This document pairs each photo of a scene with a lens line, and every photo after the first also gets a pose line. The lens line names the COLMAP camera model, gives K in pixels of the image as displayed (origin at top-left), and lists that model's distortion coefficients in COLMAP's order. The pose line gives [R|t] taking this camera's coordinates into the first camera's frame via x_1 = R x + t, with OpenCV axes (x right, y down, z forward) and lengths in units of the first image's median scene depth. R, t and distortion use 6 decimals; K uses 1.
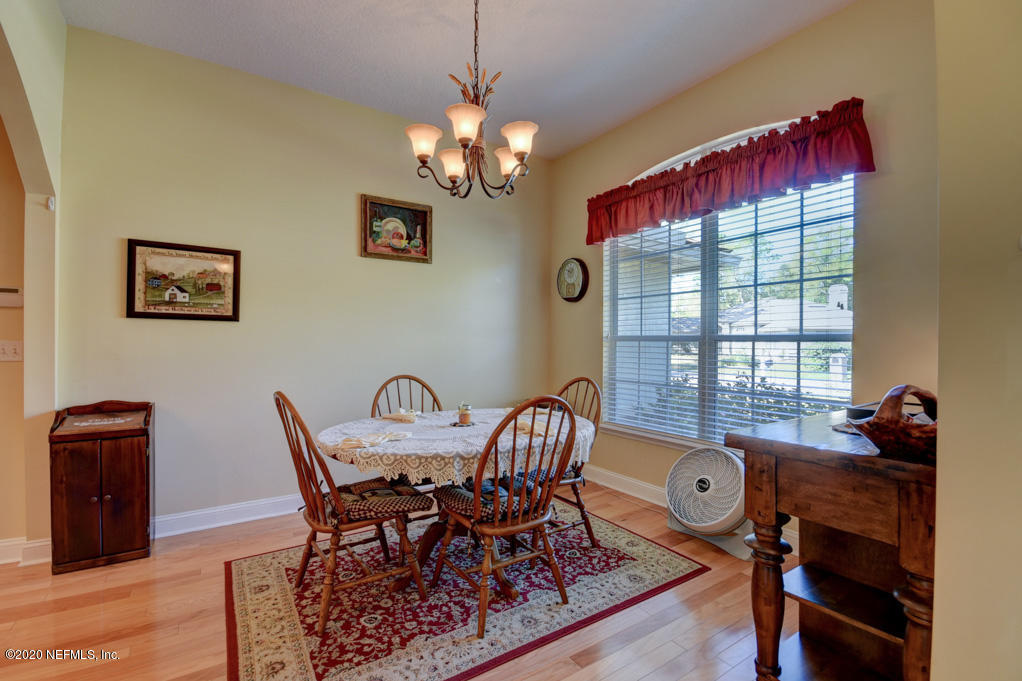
lens RADIAL K [[453.3, 0, 513.4], [0, 453.3, 337.5], [0, 0, 1]] dist [-0.008364, -0.005325]
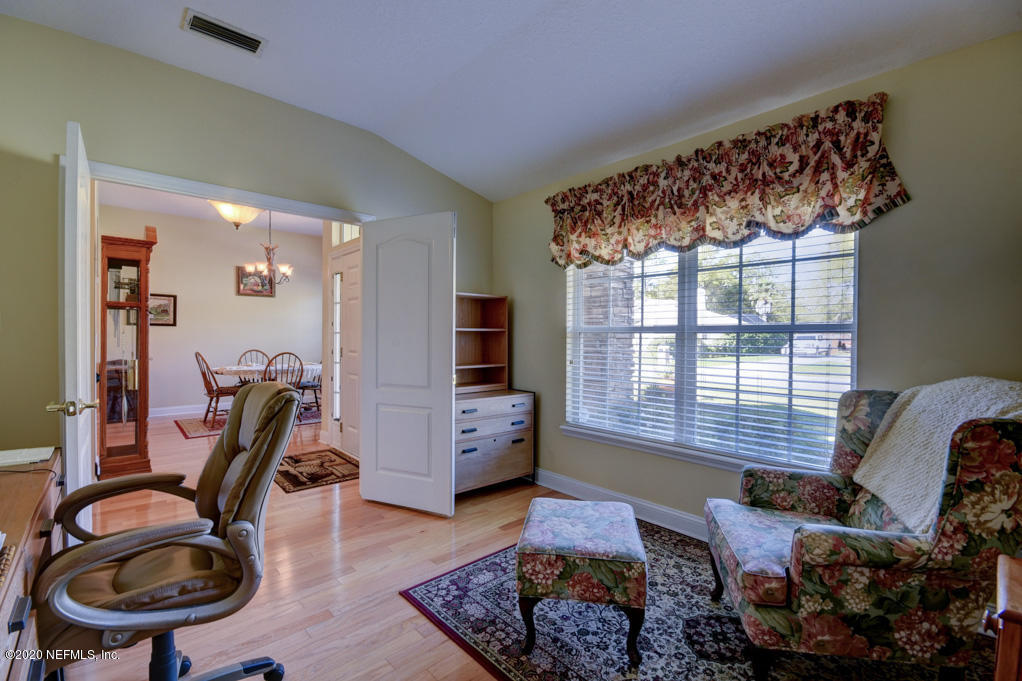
lens RADIAL K [[453.3, 0, 503.6], [0, 453.3, 337.6], [0, 0, 1]] dist [-0.008364, -0.005325]
pose [[0.991805, -0.000254, 0.127761, 0.941752], [-0.002431, 0.999779, 0.020859, -0.042511], [-0.127738, -0.020999, 0.991586, -1.877521]]
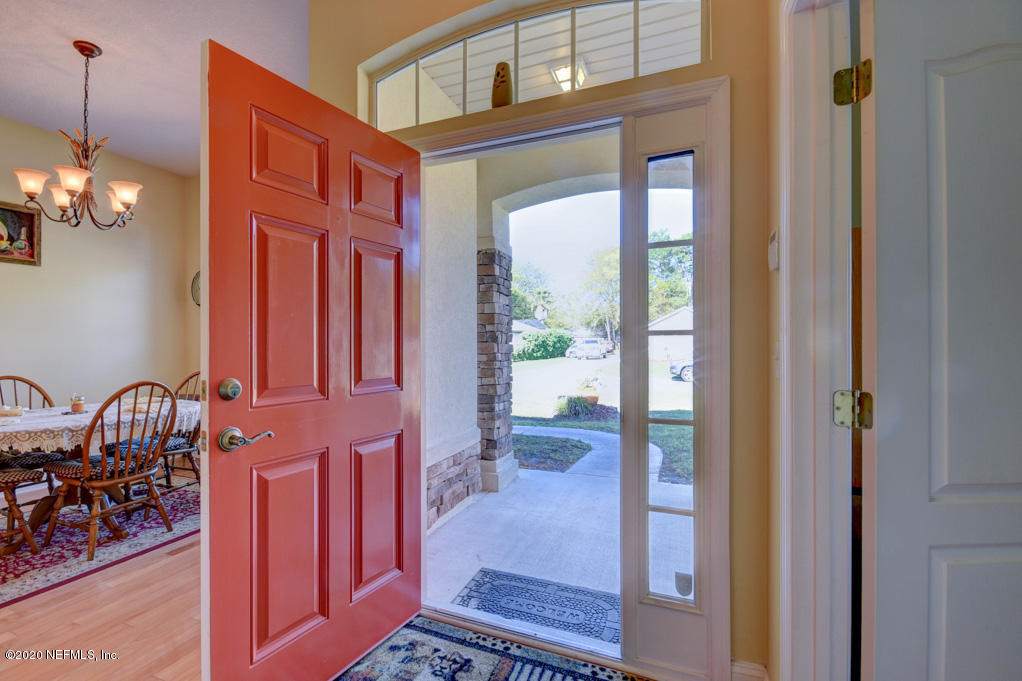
lens RADIAL K [[453.3, 0, 462.5], [0, 453.3, 340.3], [0, 0, 1]] dist [-0.008364, -0.005325]
pose [[0.839997, -0.005863, 0.542559, 0.111685], [-0.002875, 0.999879, 0.015257, -0.023754], [-0.542583, -0.014376, 0.839879, -0.585752]]
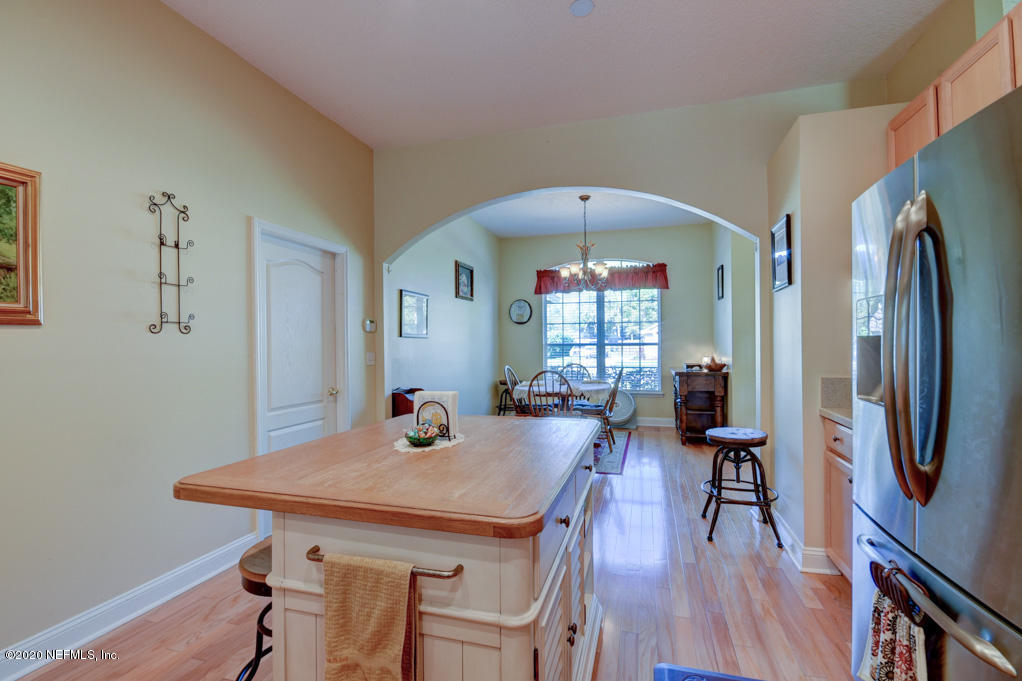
lens RADIAL K [[453.3, 0, 505.3], [0, 453.3, 343.6], [0, 0, 1]] dist [-0.008364, -0.005325]
pose [[0.772919, -0.009262, 0.634437, -1.894259], [-0.003137, 0.999825, 0.018419, -0.059877], [-0.634497, -0.016227, 0.772755, -0.631450]]
